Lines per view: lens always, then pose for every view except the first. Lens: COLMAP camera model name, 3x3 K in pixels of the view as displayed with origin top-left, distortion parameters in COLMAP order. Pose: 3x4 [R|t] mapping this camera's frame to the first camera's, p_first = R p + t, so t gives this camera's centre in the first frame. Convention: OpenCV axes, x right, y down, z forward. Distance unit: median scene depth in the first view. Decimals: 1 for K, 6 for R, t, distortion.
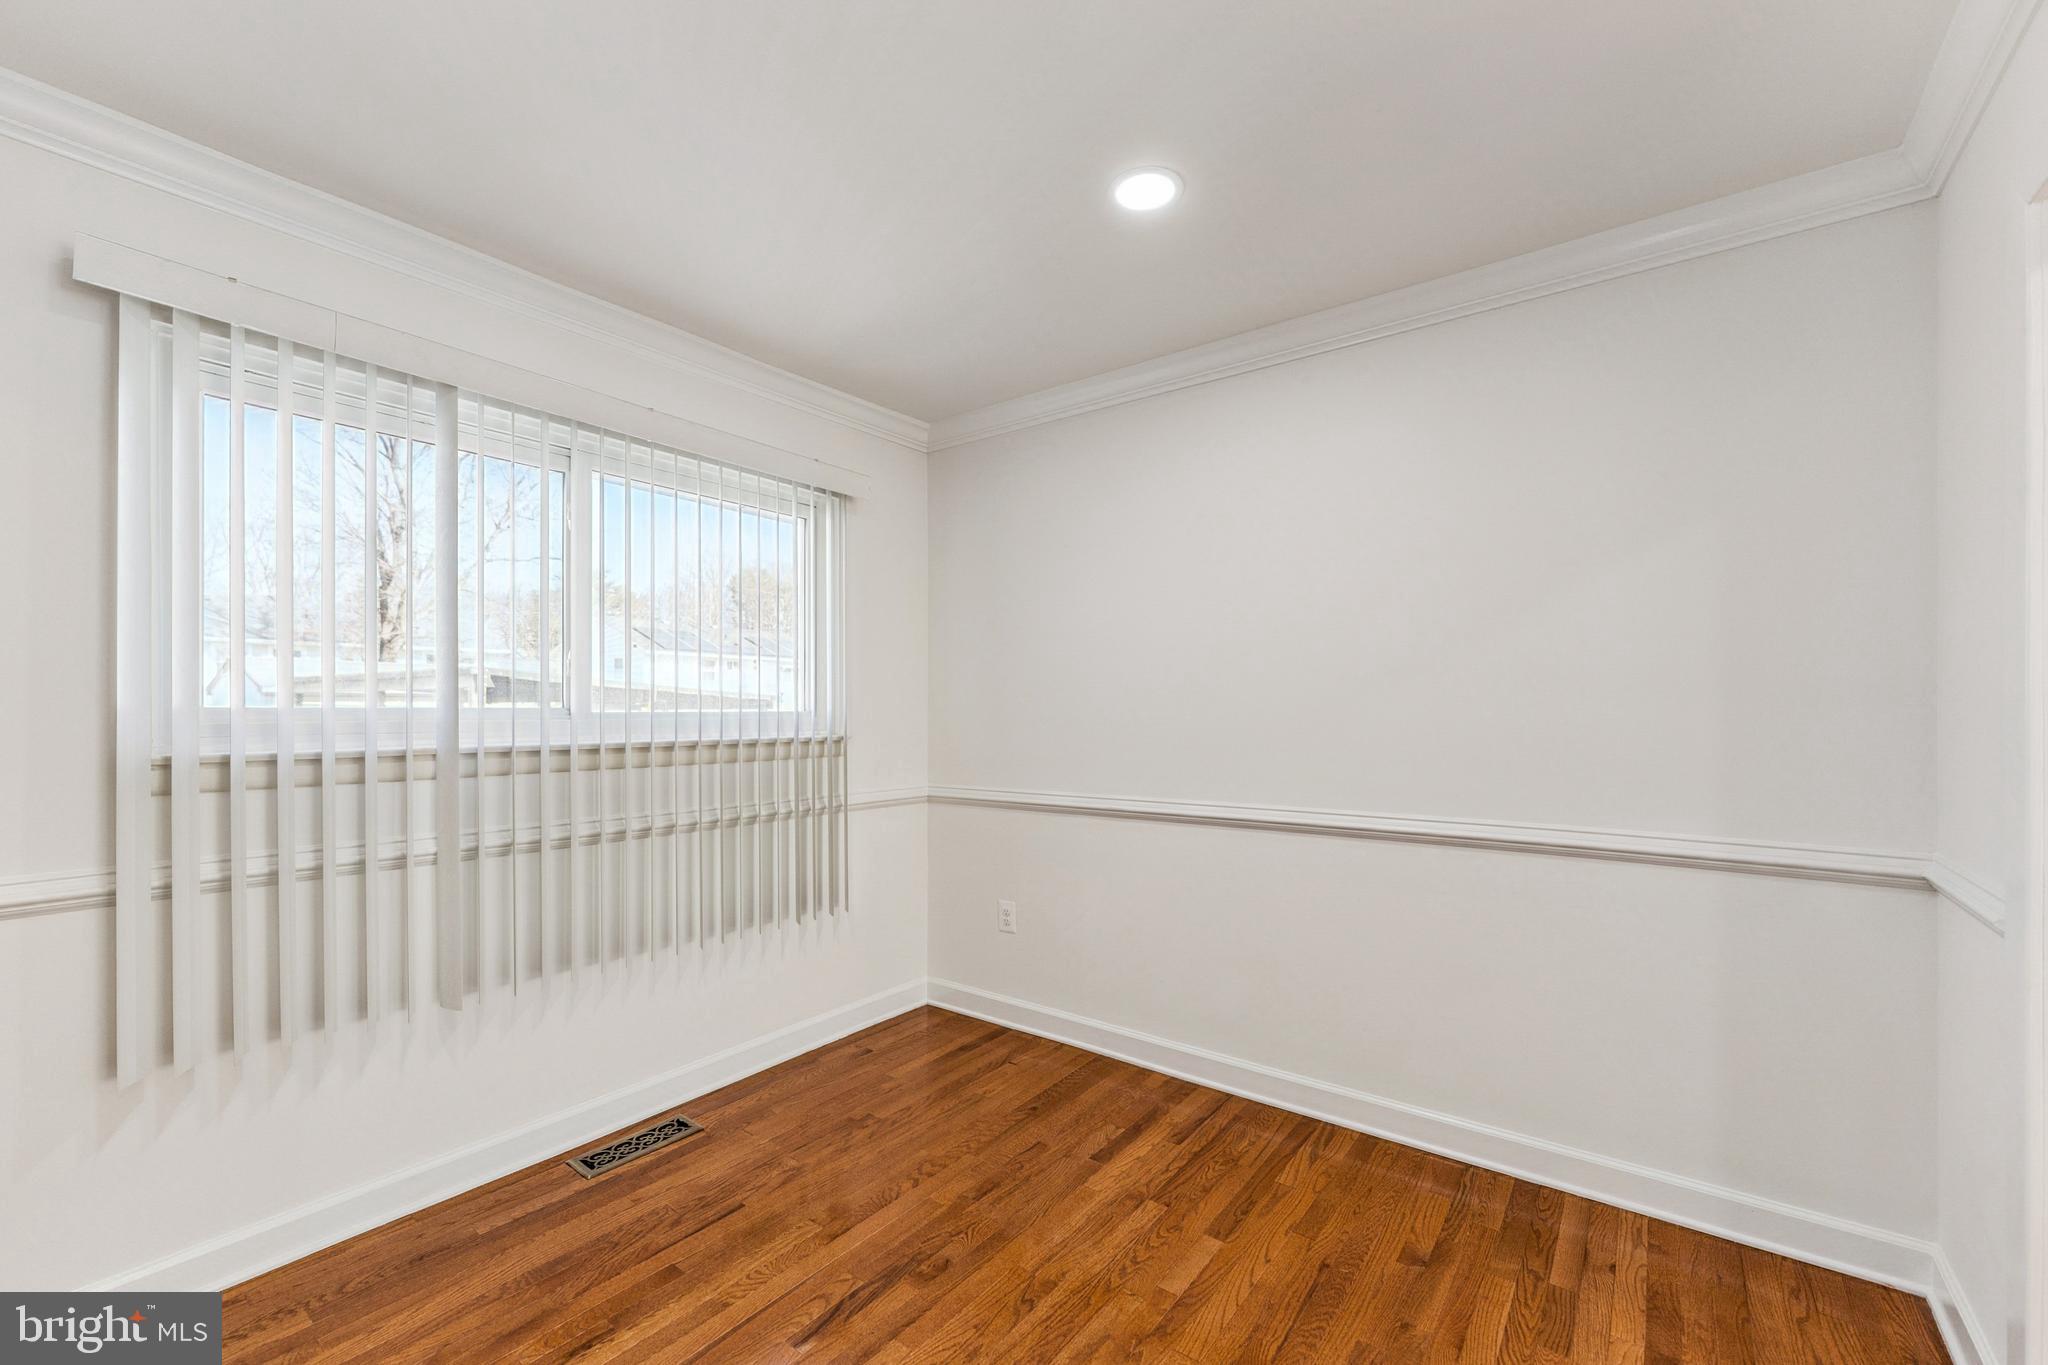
lens RADIAL K [[823.0, 0, 1022.3], [0, 823.0, 698.5], [0, 0, 1]] dist [0.001300, 0.000475]
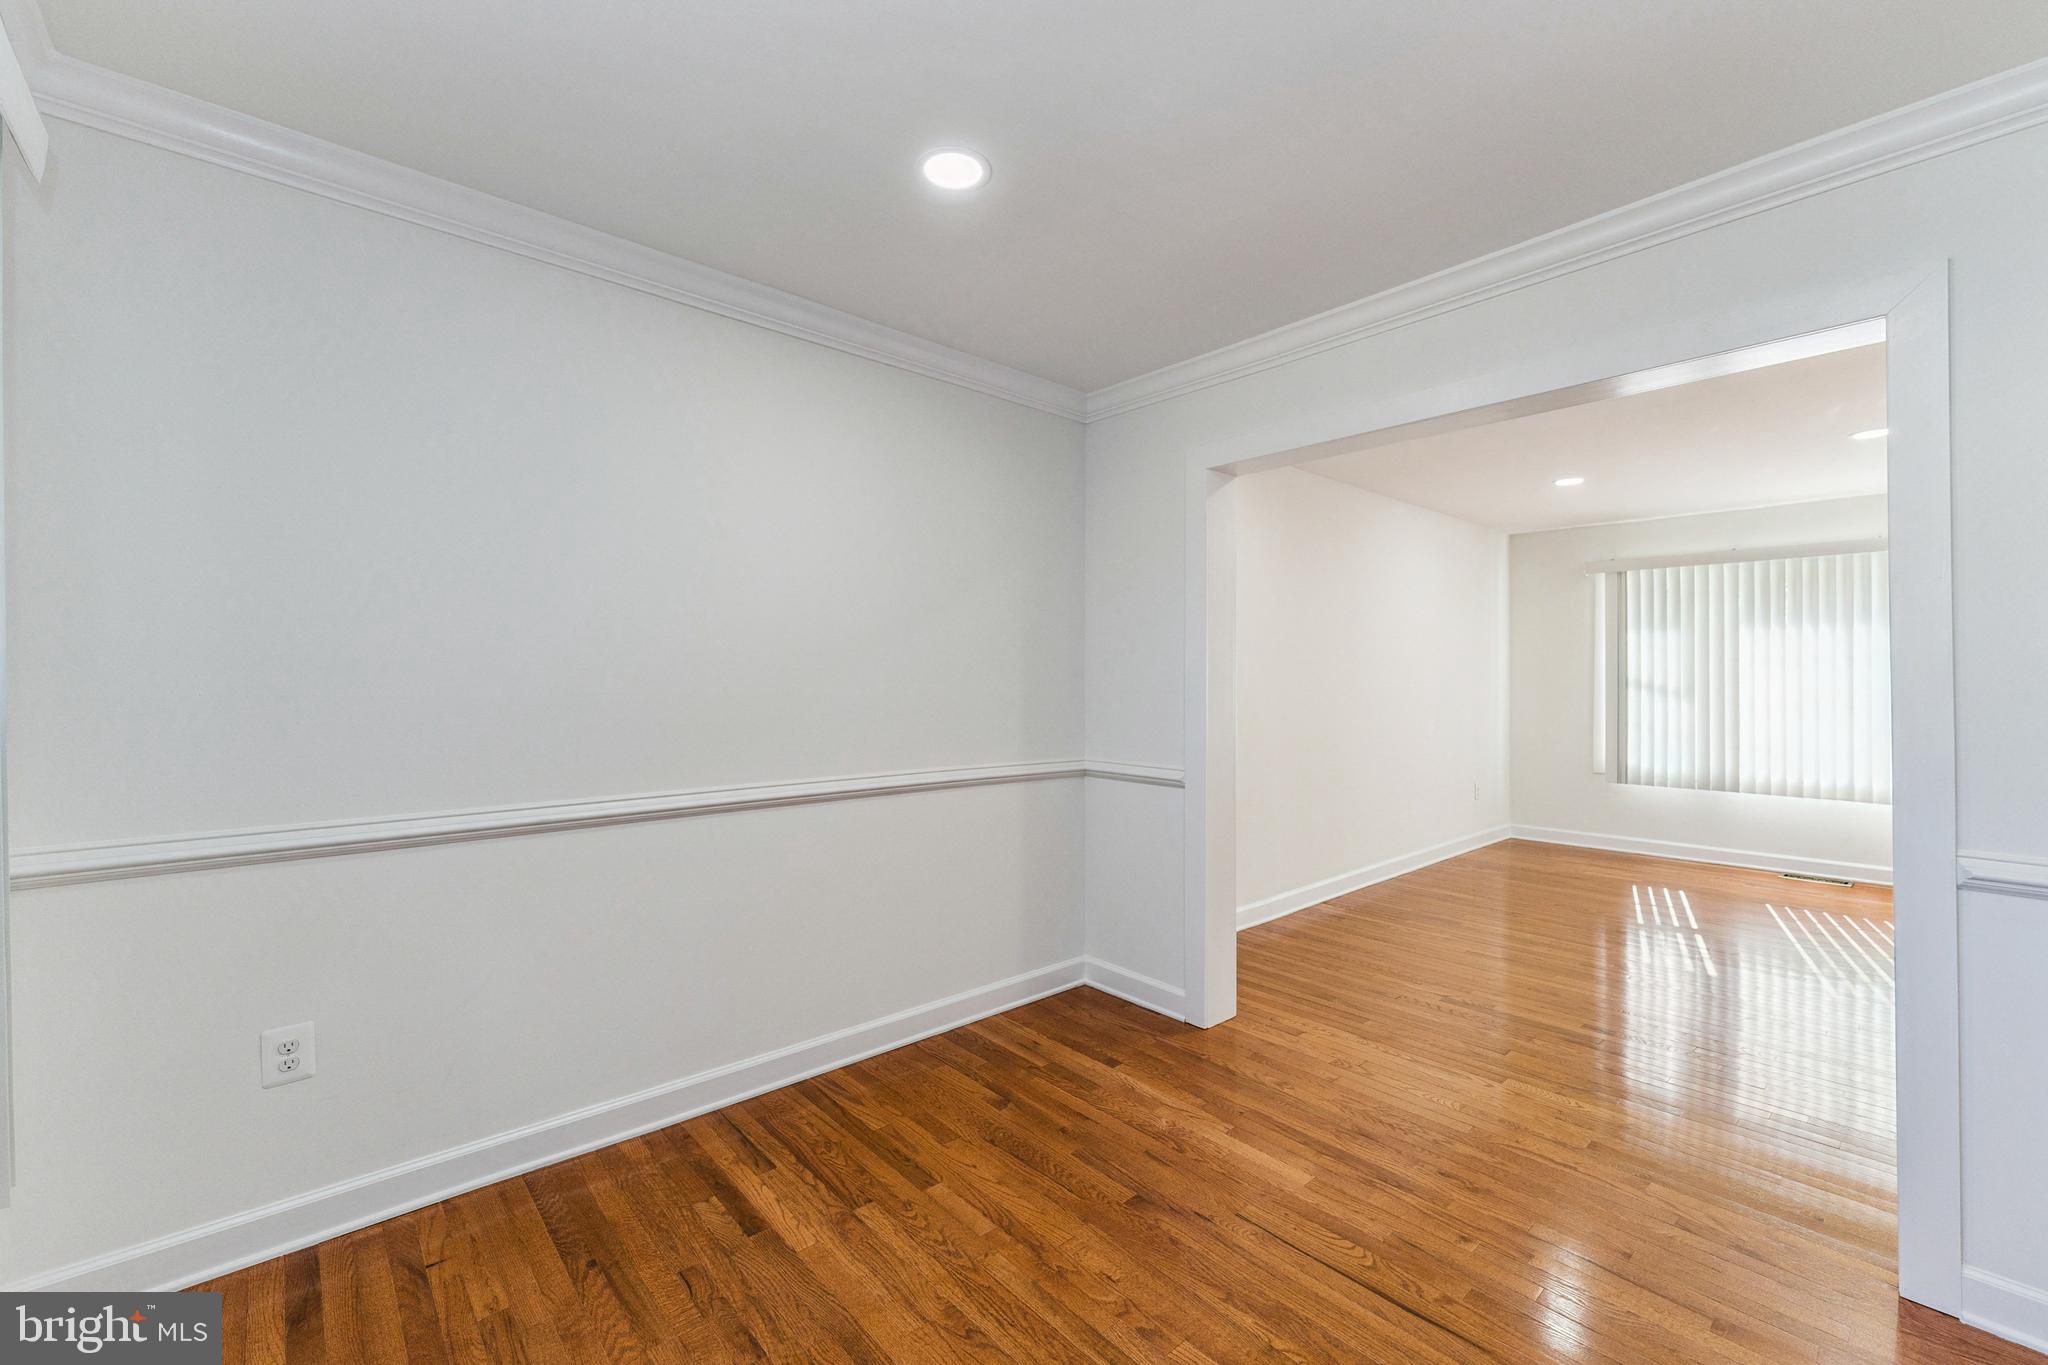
lens RADIAL K [[841.0, 0, 1017.8], [0, 841.0, 674.2], [0, 0, 1]] dist [0.000473, 0.000116]
pose [[0.195875, 0.012260, 0.980552, -0.770339], [-0.017969, 0.999799, -0.008912, 0.011582], [-0.980464, -0.015874, 0.196056, 0.666100]]
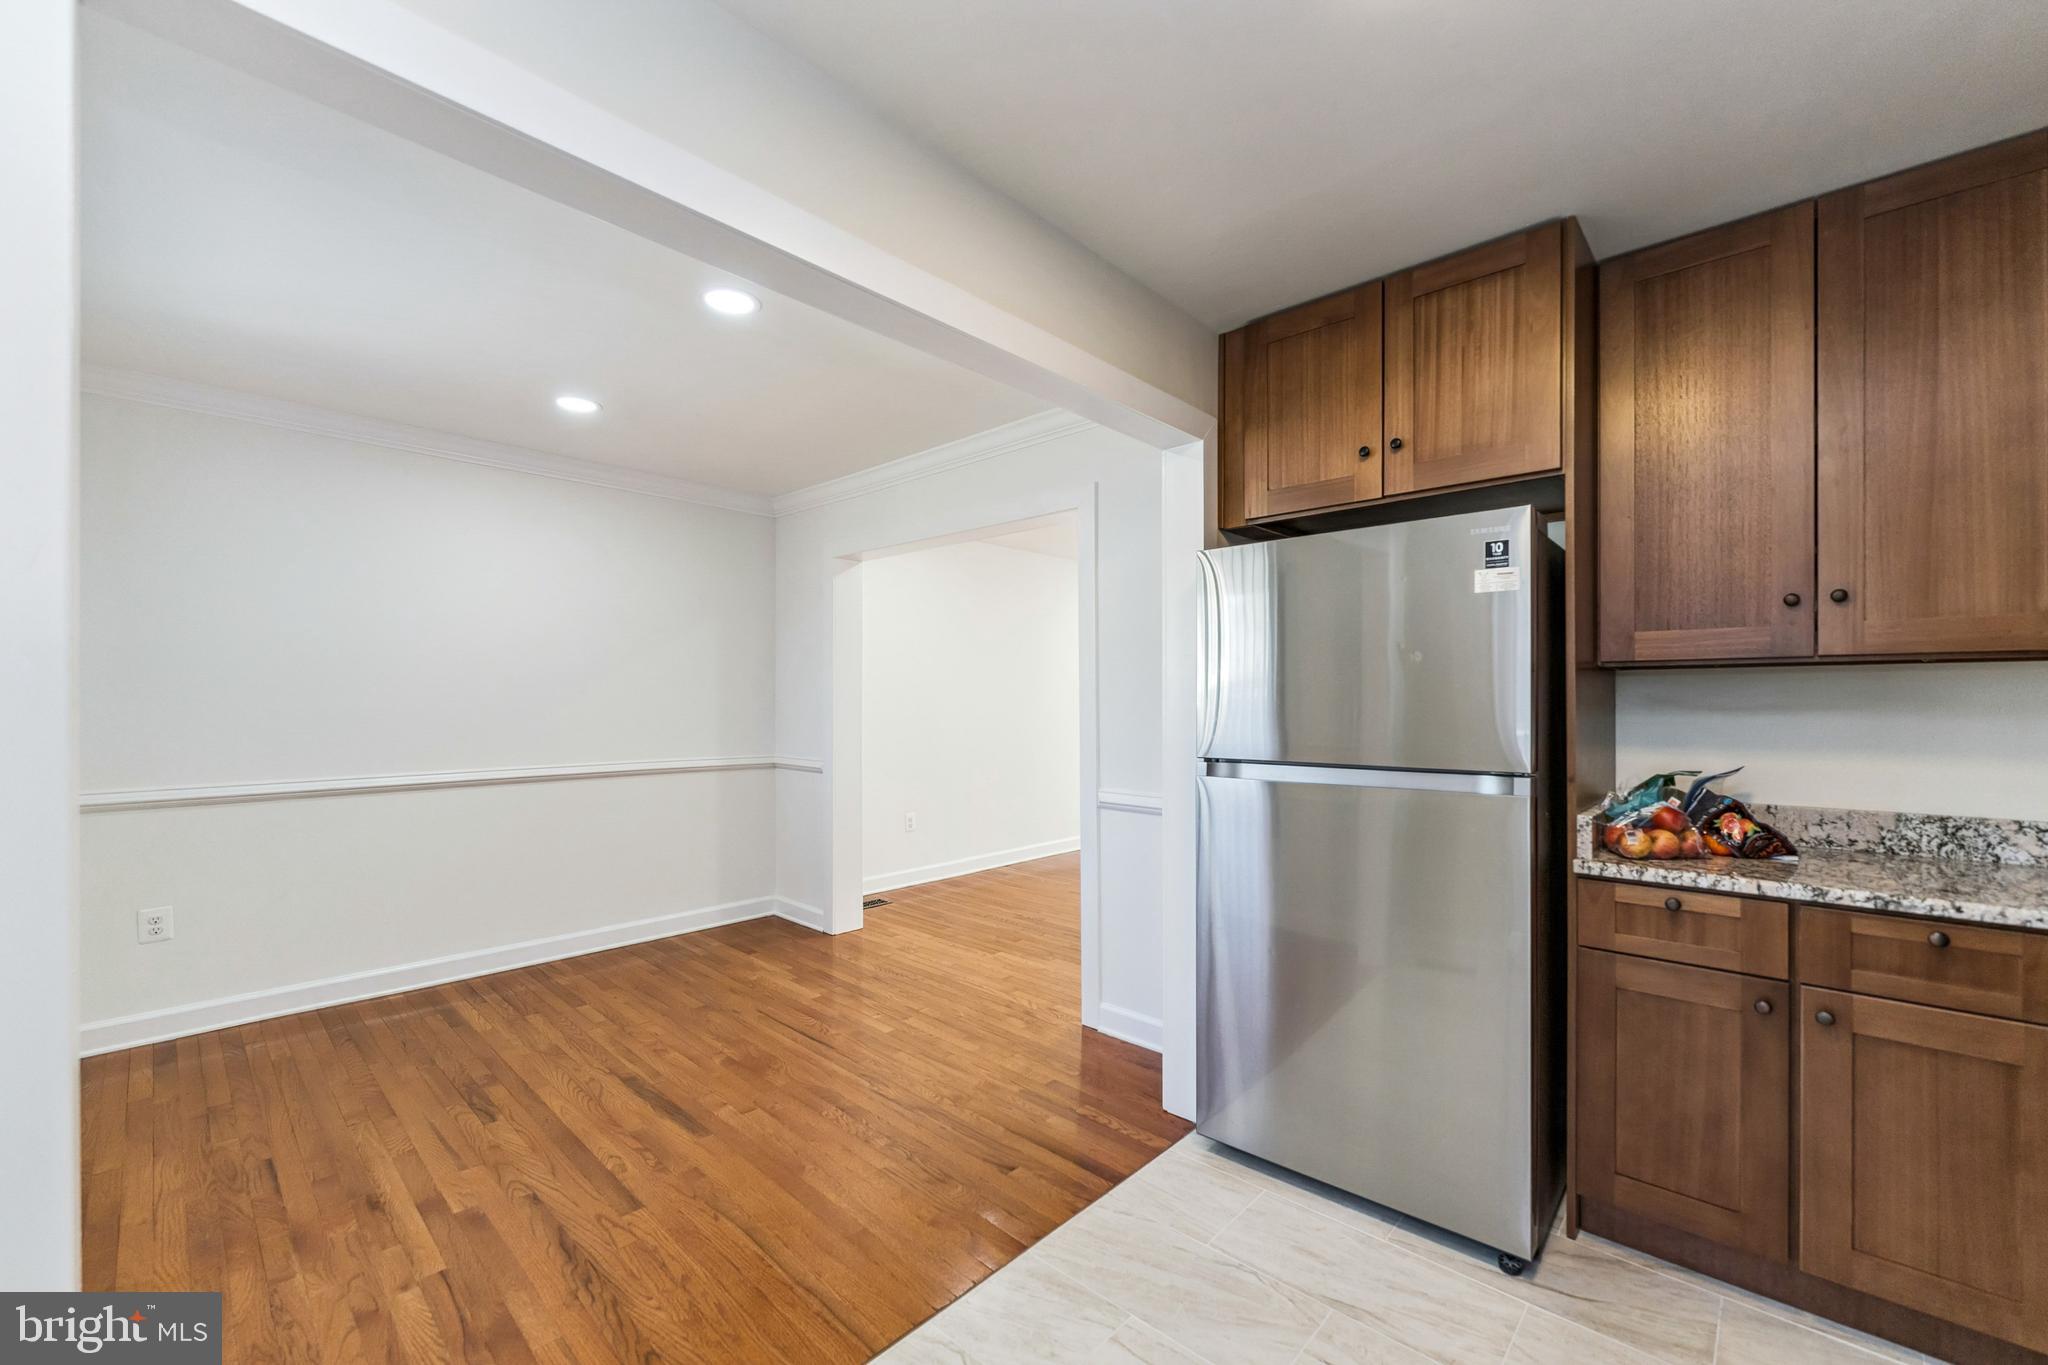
lens RADIAL K [[818.5, 0, 1019.4], [0, 818.5, 691.9], [0, 0, 1]] dist [-0.000237, 0.000109]
pose [[0.102552, 0.013108, 0.994641, -1.340449], [-0.018016, 0.999774, -0.011318, -0.003308], [-0.994565, -0.016758, 0.102764, -0.081270]]
